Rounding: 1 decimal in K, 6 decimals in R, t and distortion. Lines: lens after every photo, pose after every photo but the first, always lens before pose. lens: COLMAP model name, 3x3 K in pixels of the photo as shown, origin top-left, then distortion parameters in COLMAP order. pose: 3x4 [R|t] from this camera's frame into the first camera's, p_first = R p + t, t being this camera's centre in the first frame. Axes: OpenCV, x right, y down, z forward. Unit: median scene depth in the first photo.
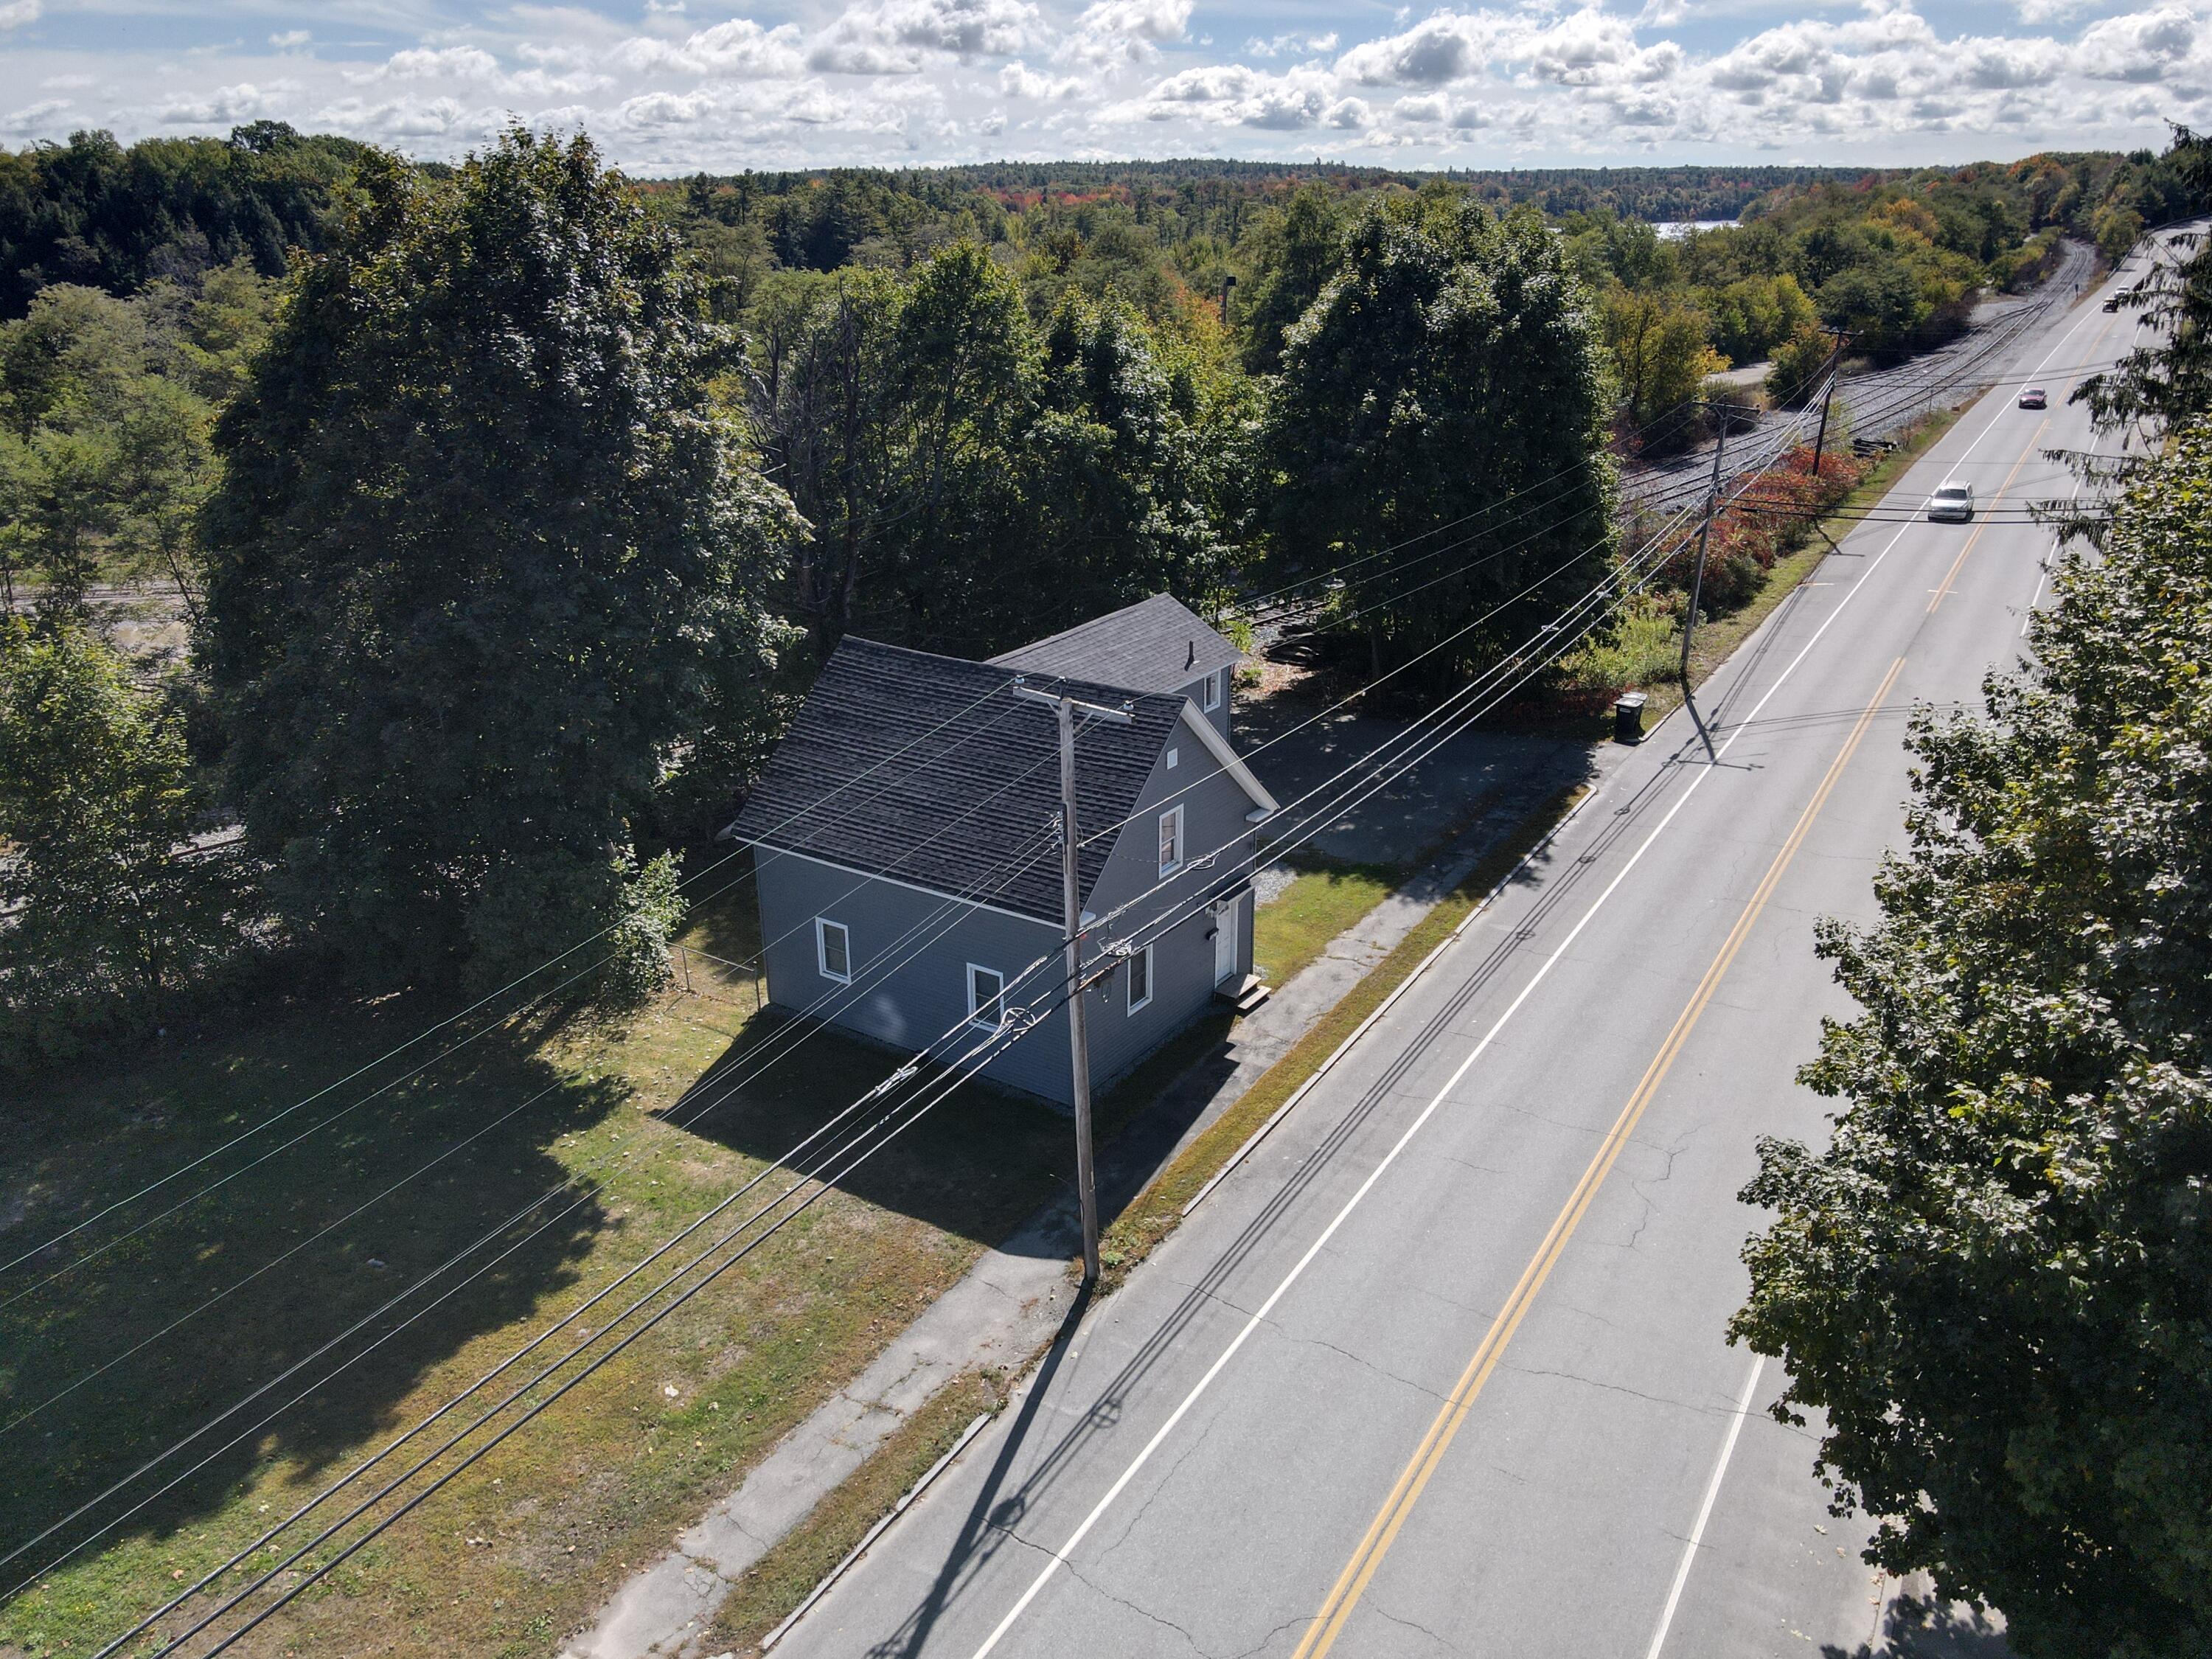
lens RADIAL K [[1624.1, 0, 1107.5], [0, 1624.1, 818.9], [0, 0, 1]] dist [0.004920, 0.007064]
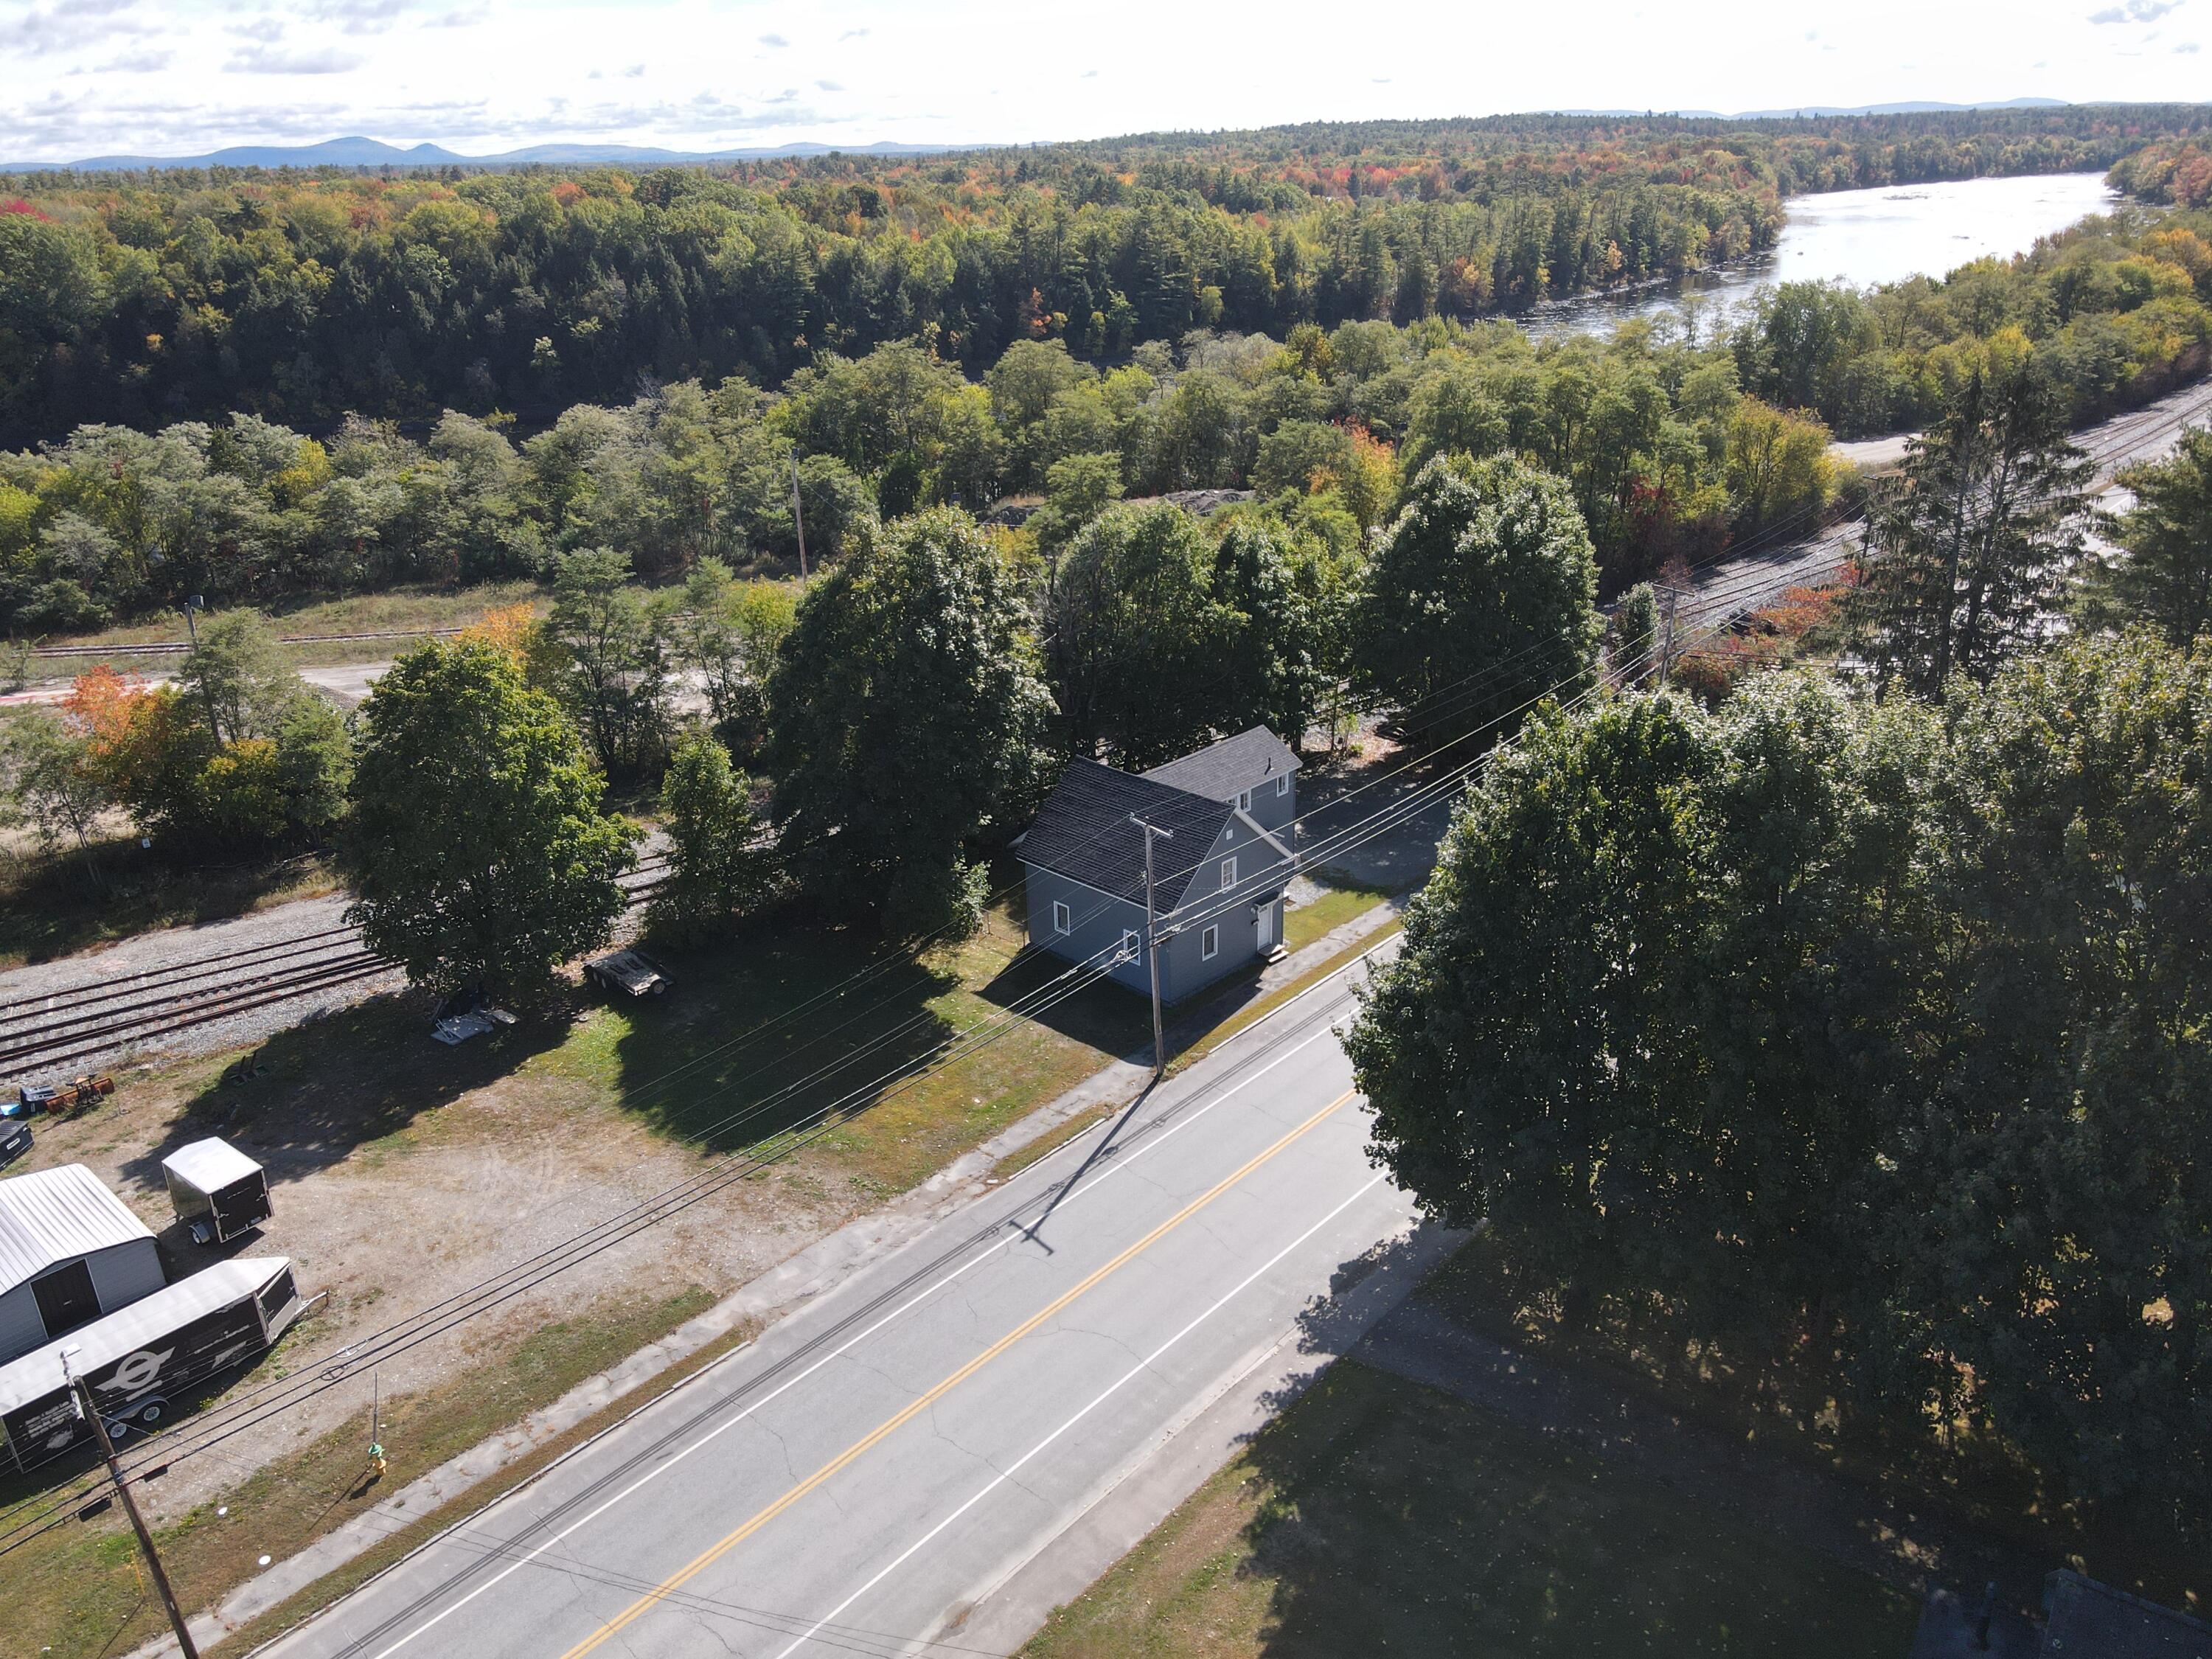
lens RADIAL K [[1624.1, 0, 1107.5], [0, 1624.1, 818.9], [0, 0, 1]] dist [0.004920, 0.007064]
pose [[0.983171, 0.052899, -0.174859, 0.218102], [-0.047964, 0.998326, 0.032332, -0.102979], [0.176276, -0.023401, 0.984063, -0.903230]]
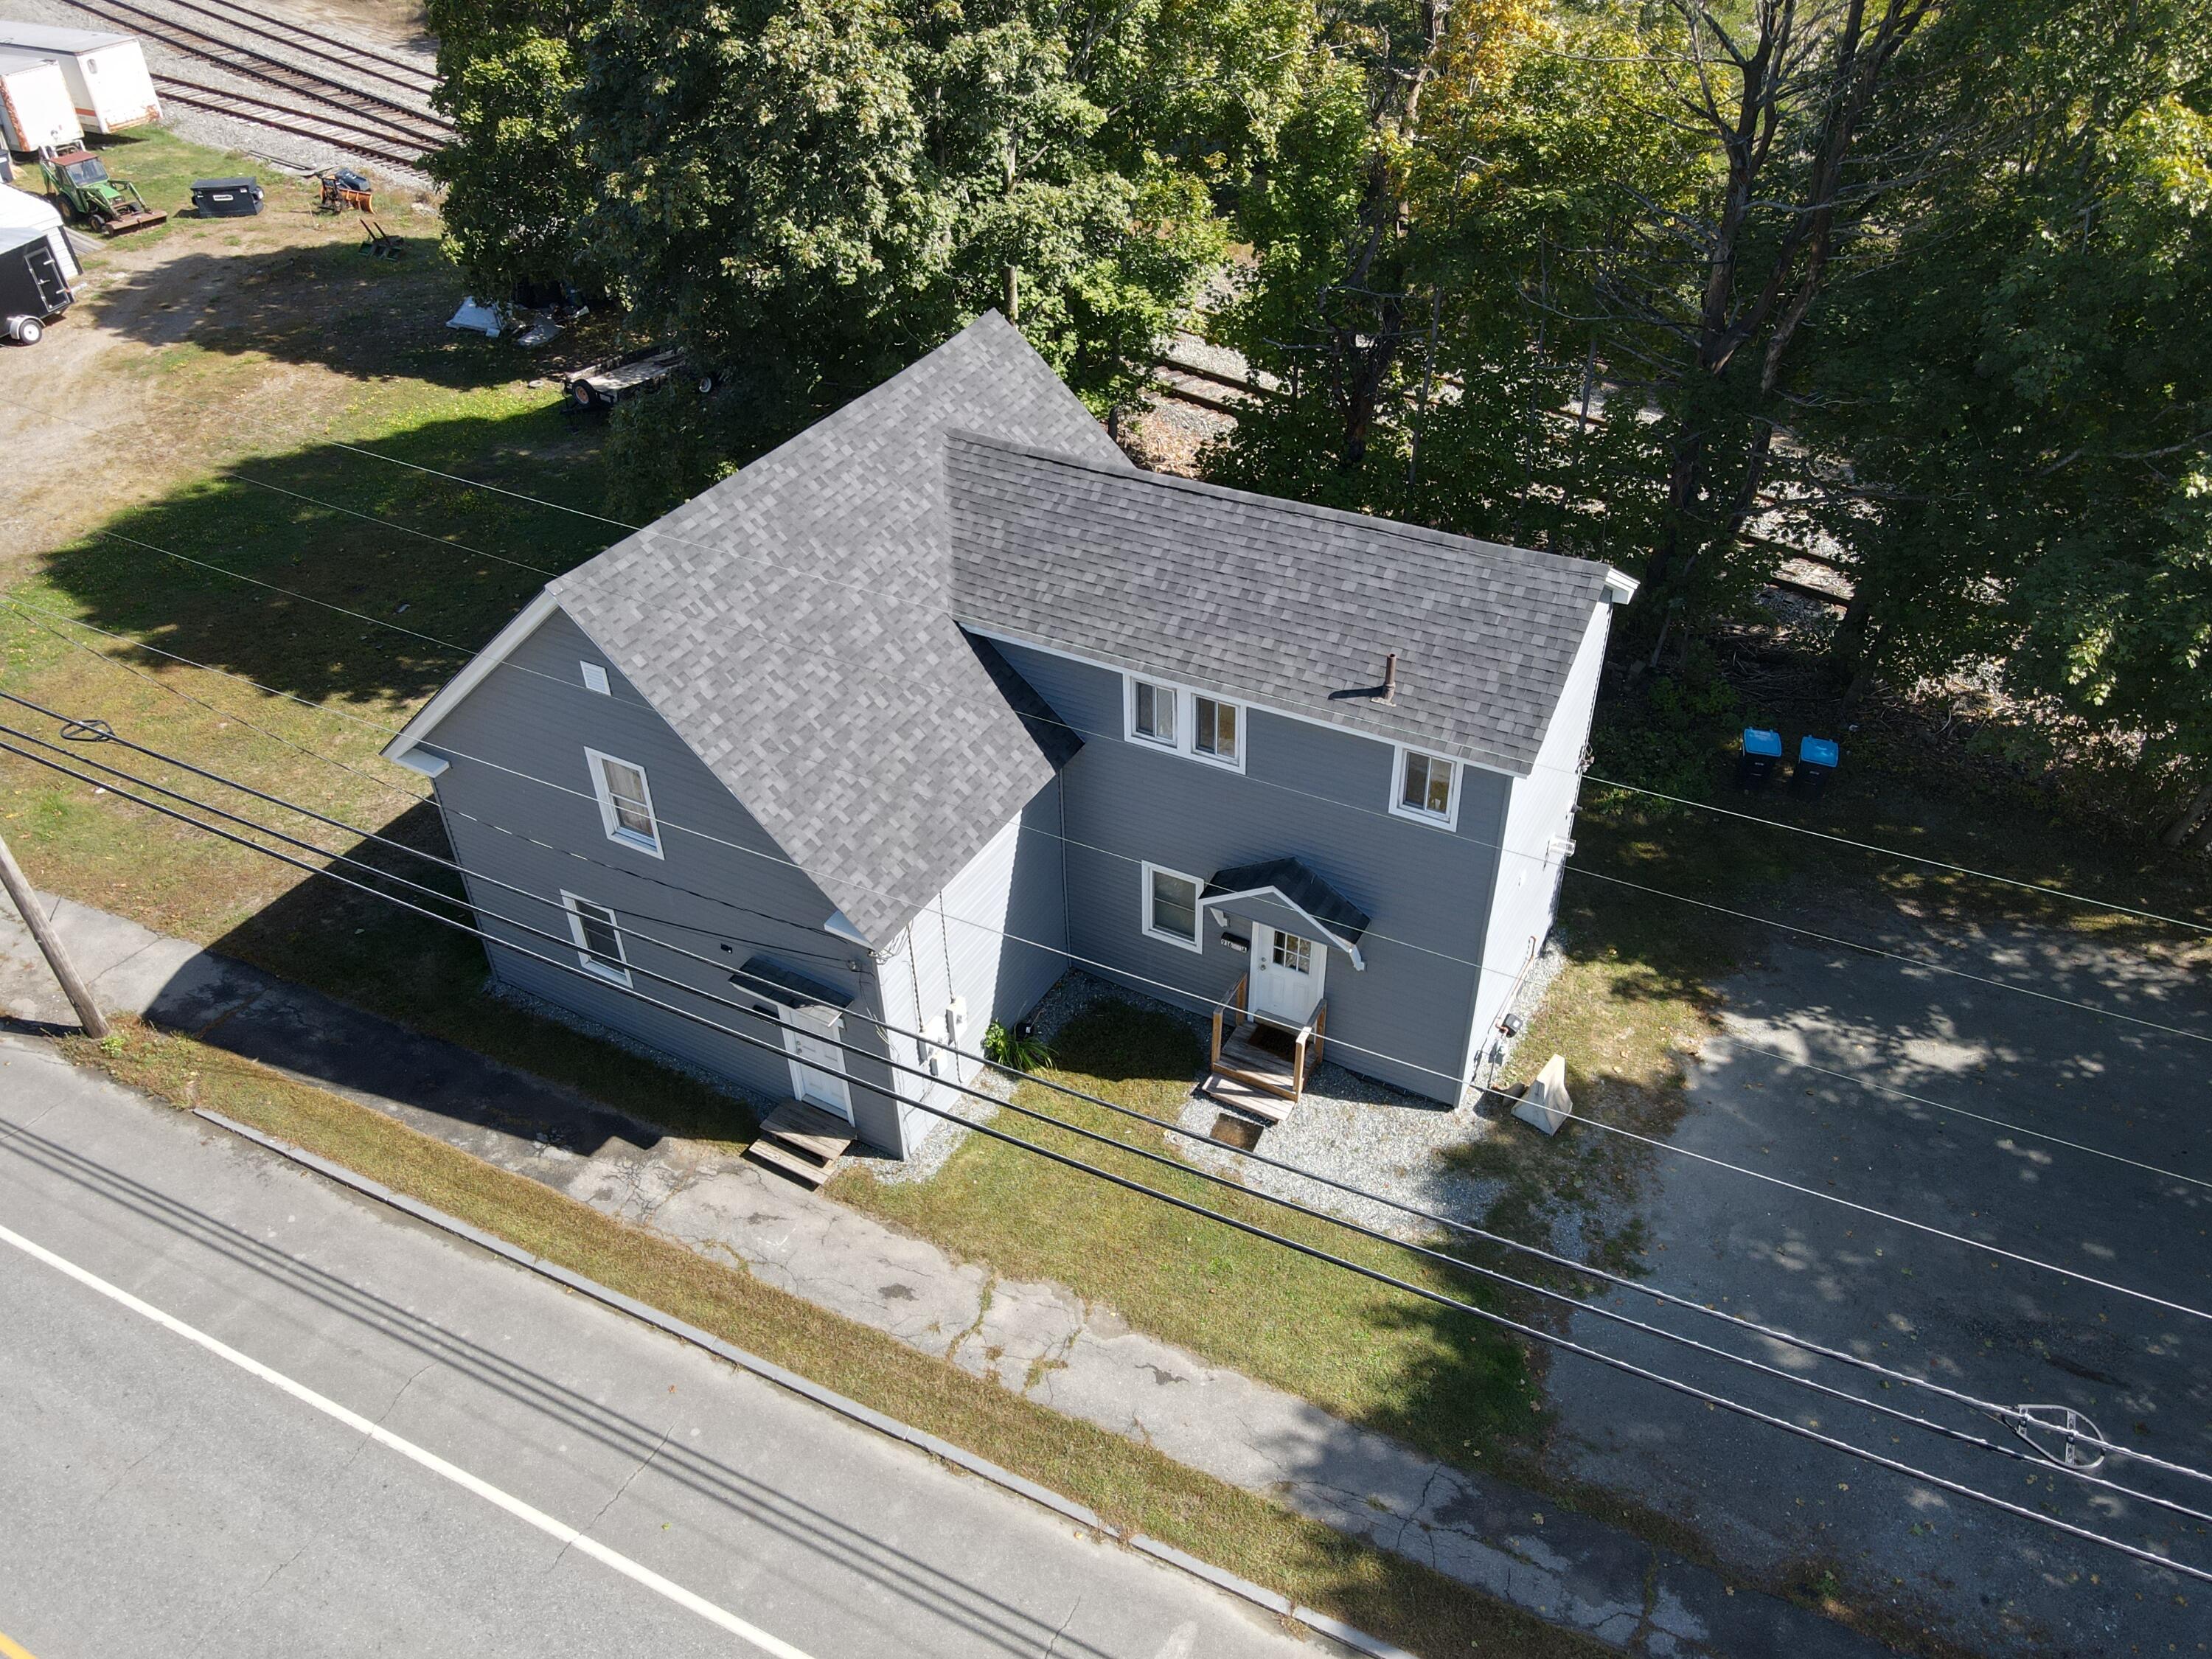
lens RADIAL K [[1616.9, 0, 1107.1], [0, 1616.9, 821.6], [0, 0, 1]] dist [0.016561, 0.005358]
pose [[0.092787, 0.611232, -0.785994, 0.474443], [-0.337517, 0.761970, 0.552706, -0.332083], [0.936735, 0.214002, 0.277003, 0.920786]]
